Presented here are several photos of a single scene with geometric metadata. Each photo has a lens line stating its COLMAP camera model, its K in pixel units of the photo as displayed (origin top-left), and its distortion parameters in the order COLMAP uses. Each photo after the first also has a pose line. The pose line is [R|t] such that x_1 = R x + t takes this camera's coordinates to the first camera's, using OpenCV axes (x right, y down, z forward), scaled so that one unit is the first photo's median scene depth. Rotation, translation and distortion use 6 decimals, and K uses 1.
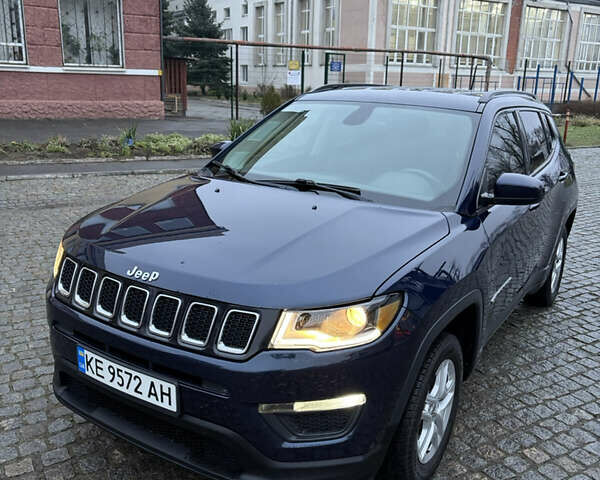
lens RADIAL K [[614.8, 0, 296.6], [0, 614.8, 240.8], [0, 0, 1]] dist [0.016758, 0.000000]
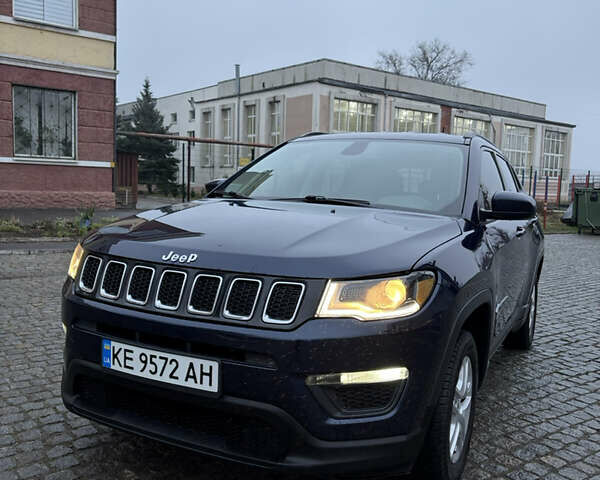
lens RADIAL K [[614.8, 0, 304.2], [0, 614.8, 235.8], [0, 0, 1]] dist [0.016758, 0.000000]
pose [[0.994083, -0.001363, 0.108616, -0.134771], [0.020480, 0.984340, -0.175089, 0.170520], [-0.106676, 0.176277, 0.978543, -0.002656]]
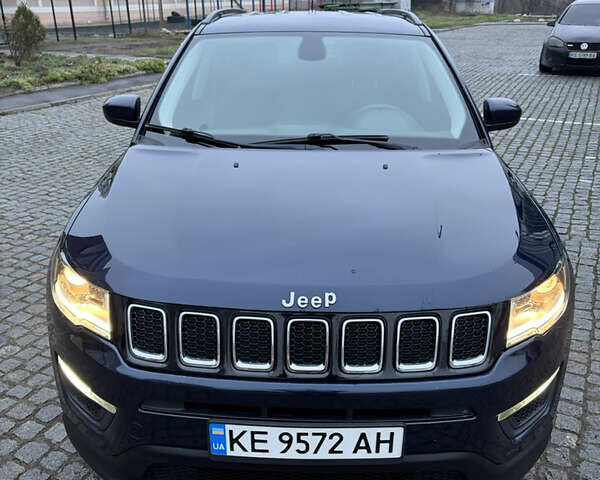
lens RADIAL K [[614.8, 0, 298.5], [0, 614.8, 238.7], [0, 0, 1]] dist [0.016758, 0.000000]
pose [[0.849128, -0.225452, 0.477654, -0.507049], [0.165536, 0.972357, 0.164678, -0.118632], [-0.501577, -0.060764, 0.862976, 0.330302]]
